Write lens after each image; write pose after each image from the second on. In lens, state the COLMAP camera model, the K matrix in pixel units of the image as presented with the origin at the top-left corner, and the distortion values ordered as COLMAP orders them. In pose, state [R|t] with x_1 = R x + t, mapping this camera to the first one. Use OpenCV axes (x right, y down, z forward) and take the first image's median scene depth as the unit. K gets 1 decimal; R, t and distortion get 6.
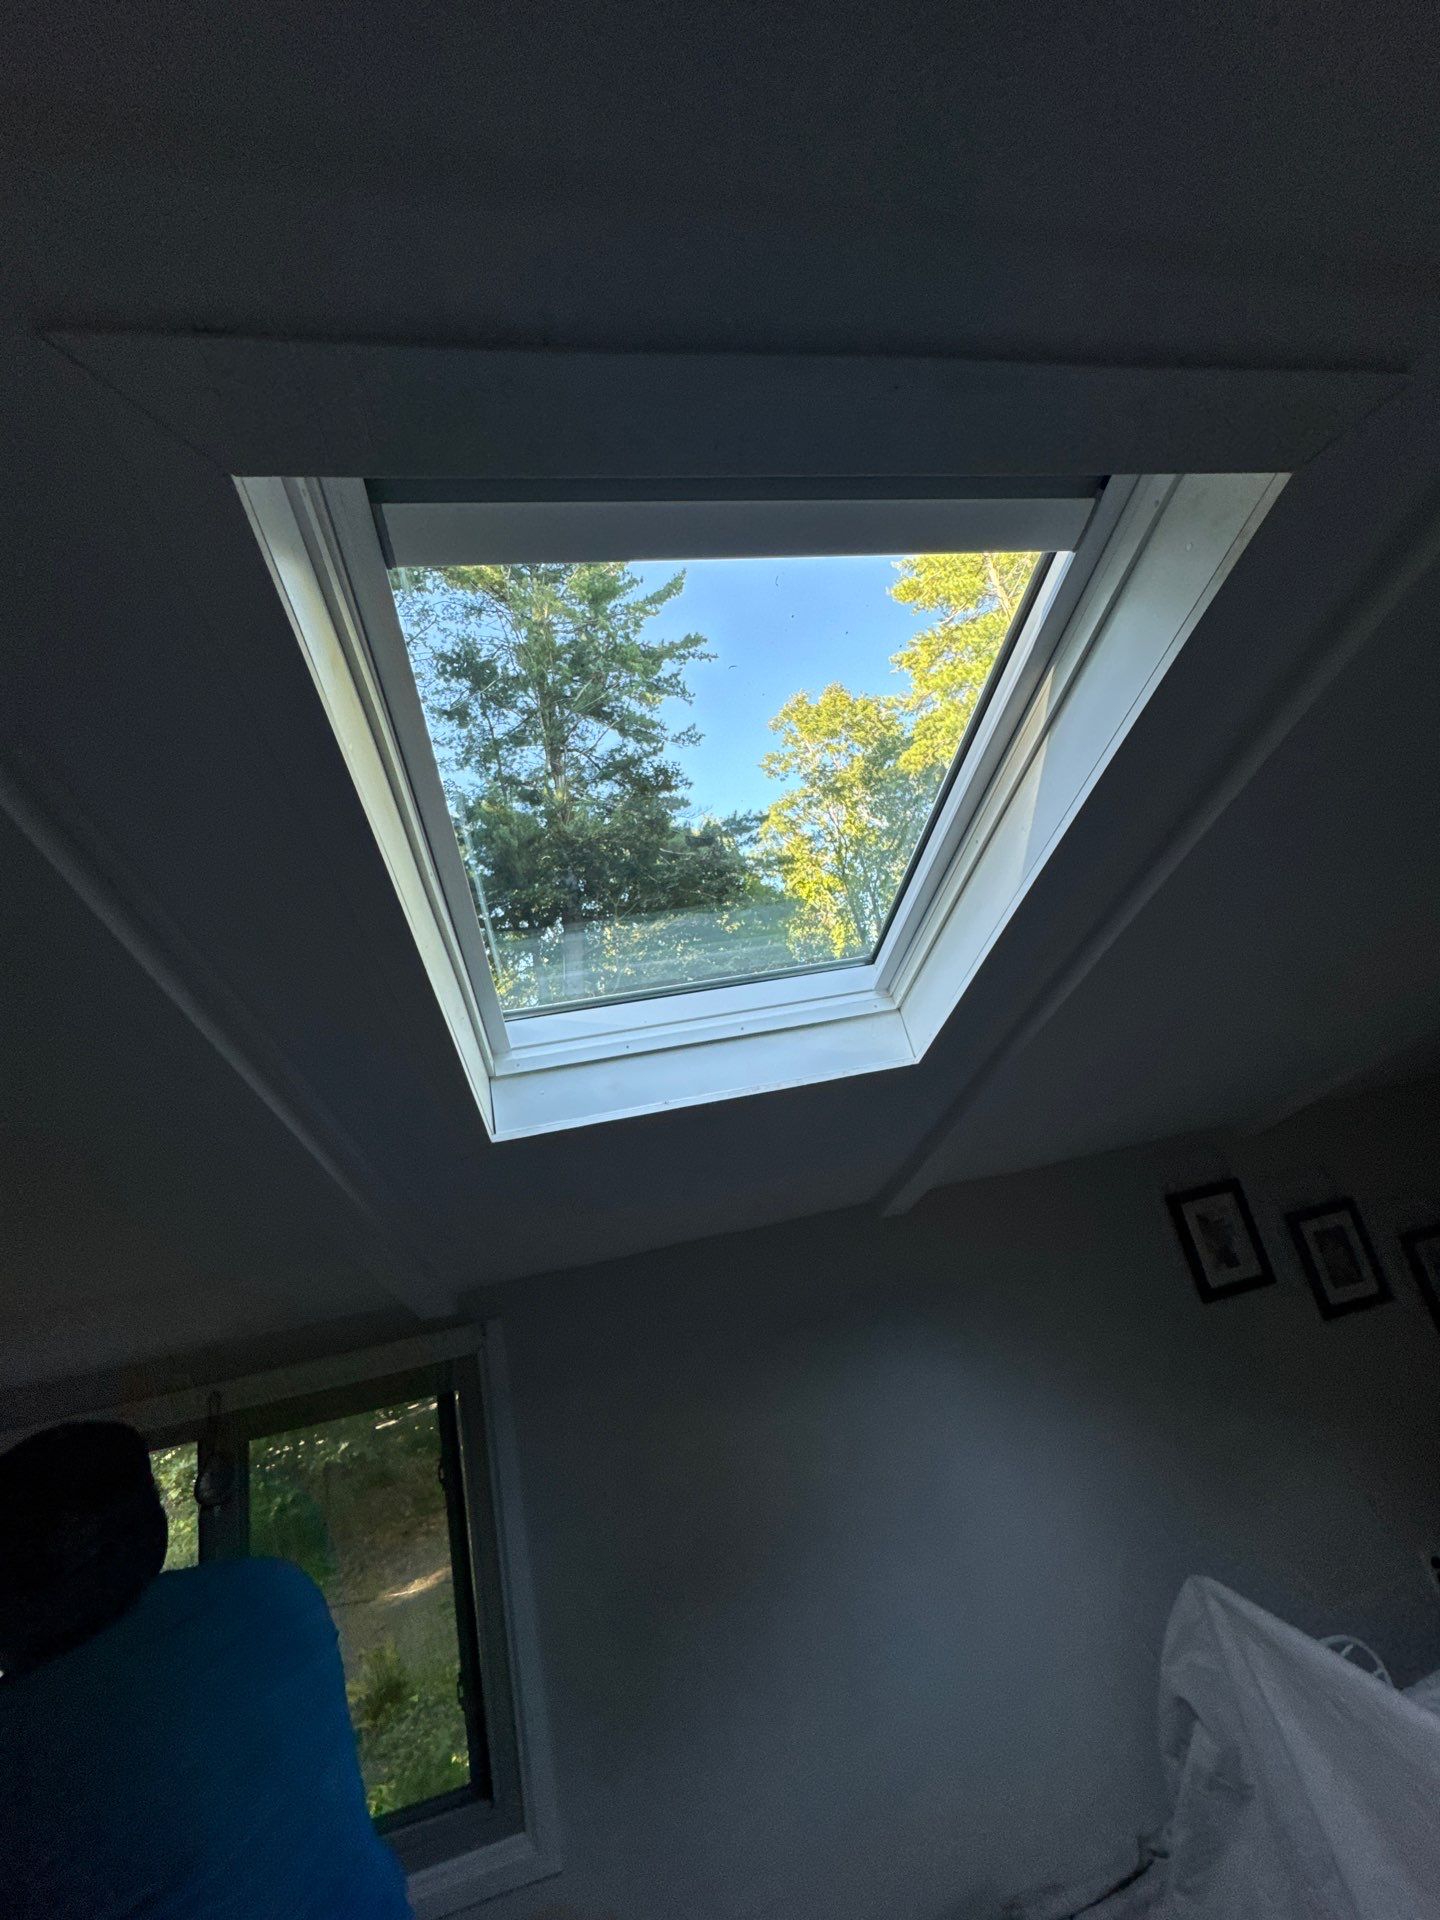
lens RADIAL K [[771.4, 0, 720.2], [0, 771.4, 963.8], [0, 0, 1]] dist [-0.002967, -0.000011]
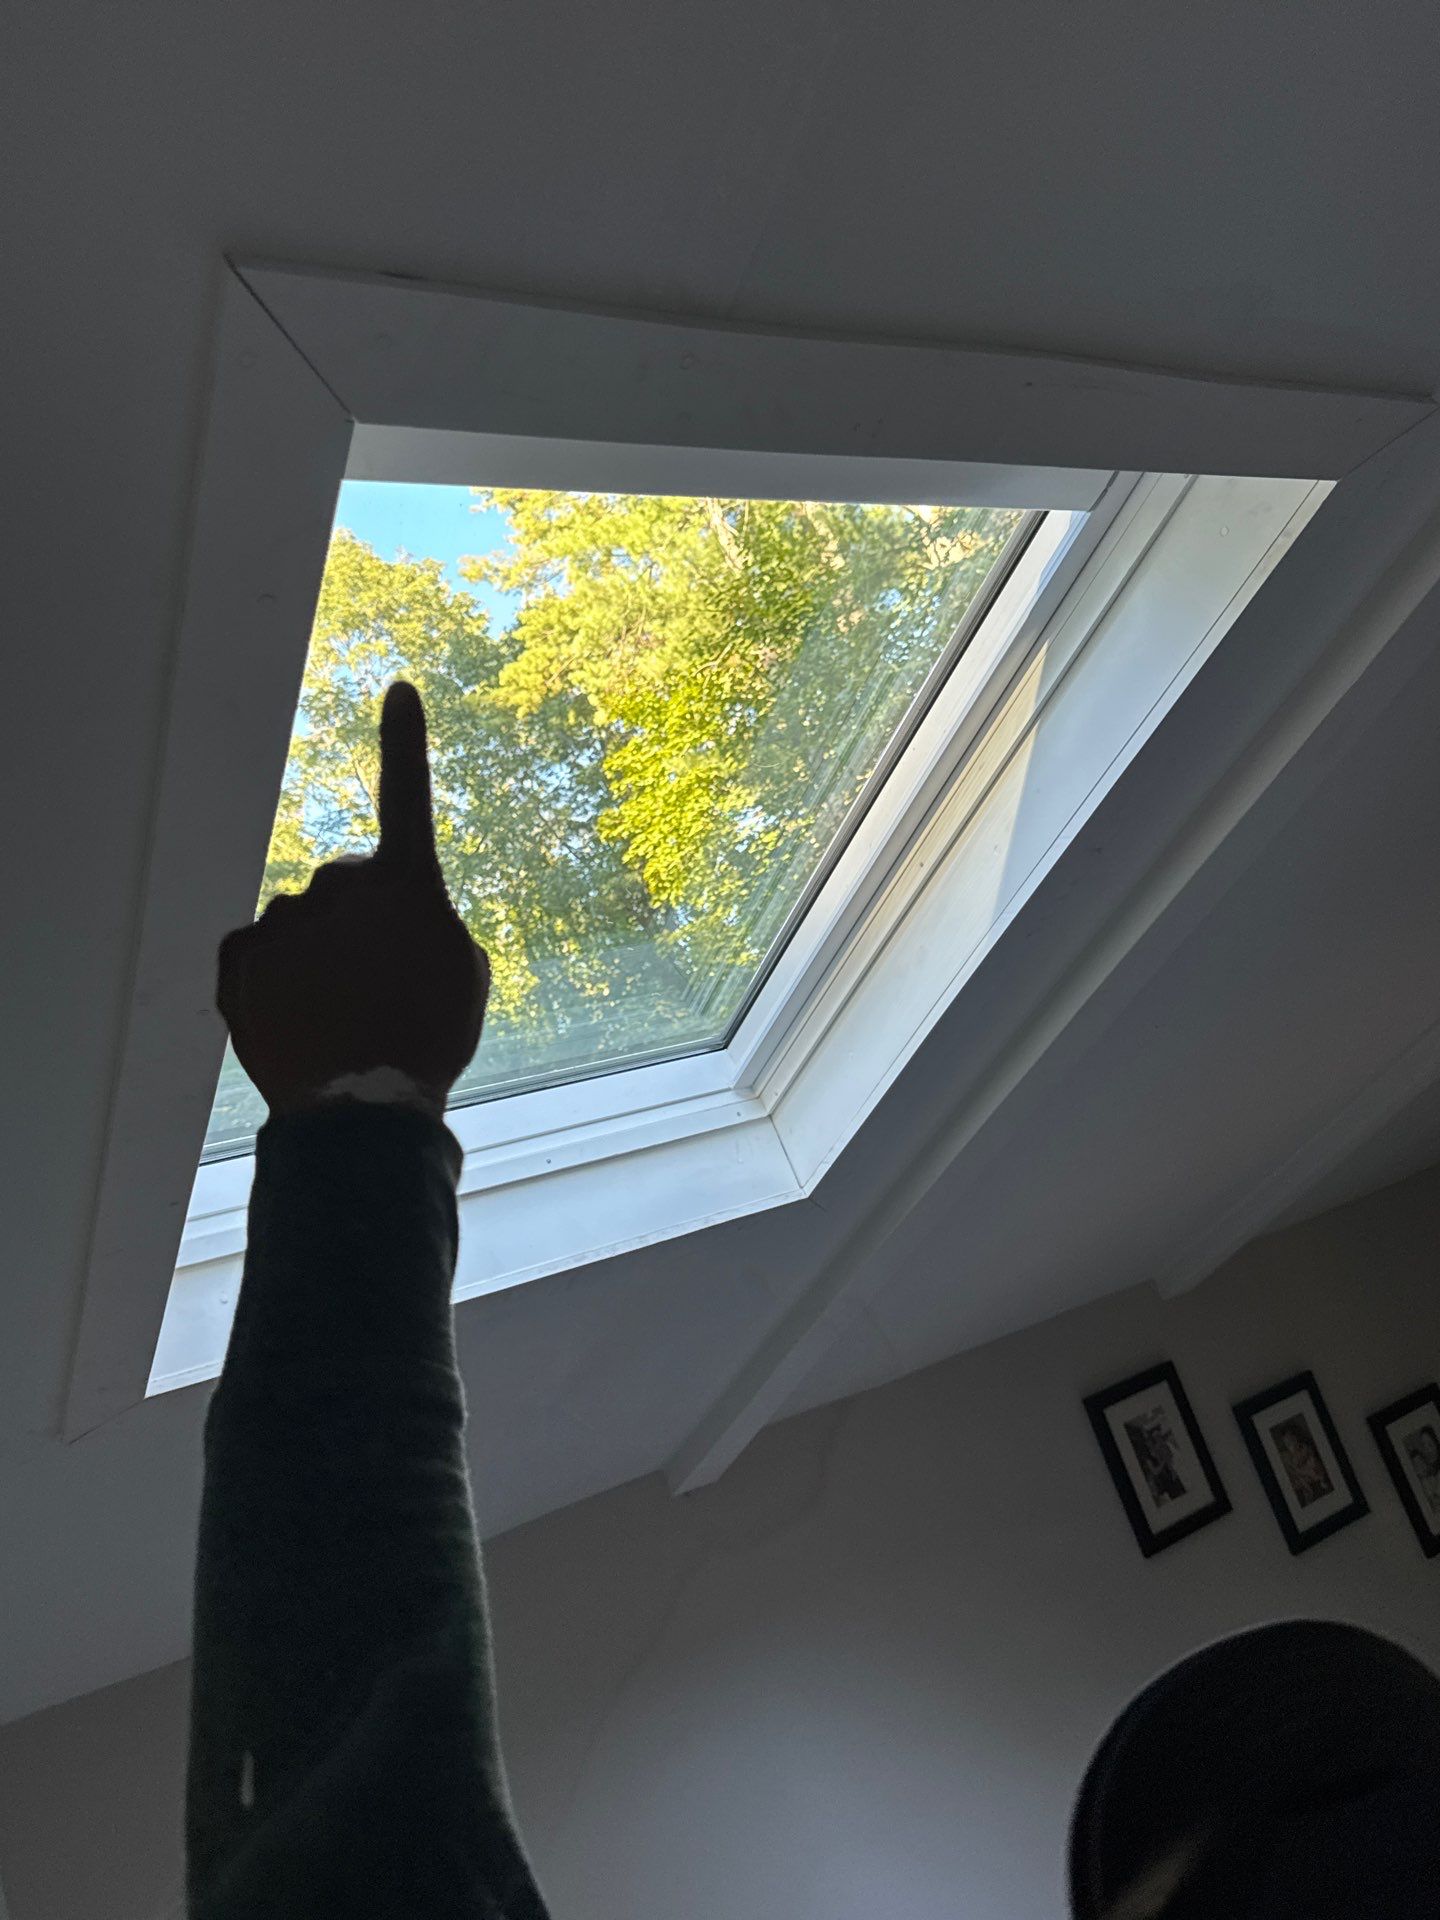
lens RADIAL K [[1608.1, 0, 720.5], [0, 1608.1, 967.4], [0, 0, 1]] dist [0.057030, -0.004854]
pose [[0.916929, -0.012911, 0.398841, -0.246000], [0.041850, 0.997076, -0.063936, 0.013481], [-0.396850, 0.075316, 0.914788, -0.155700]]
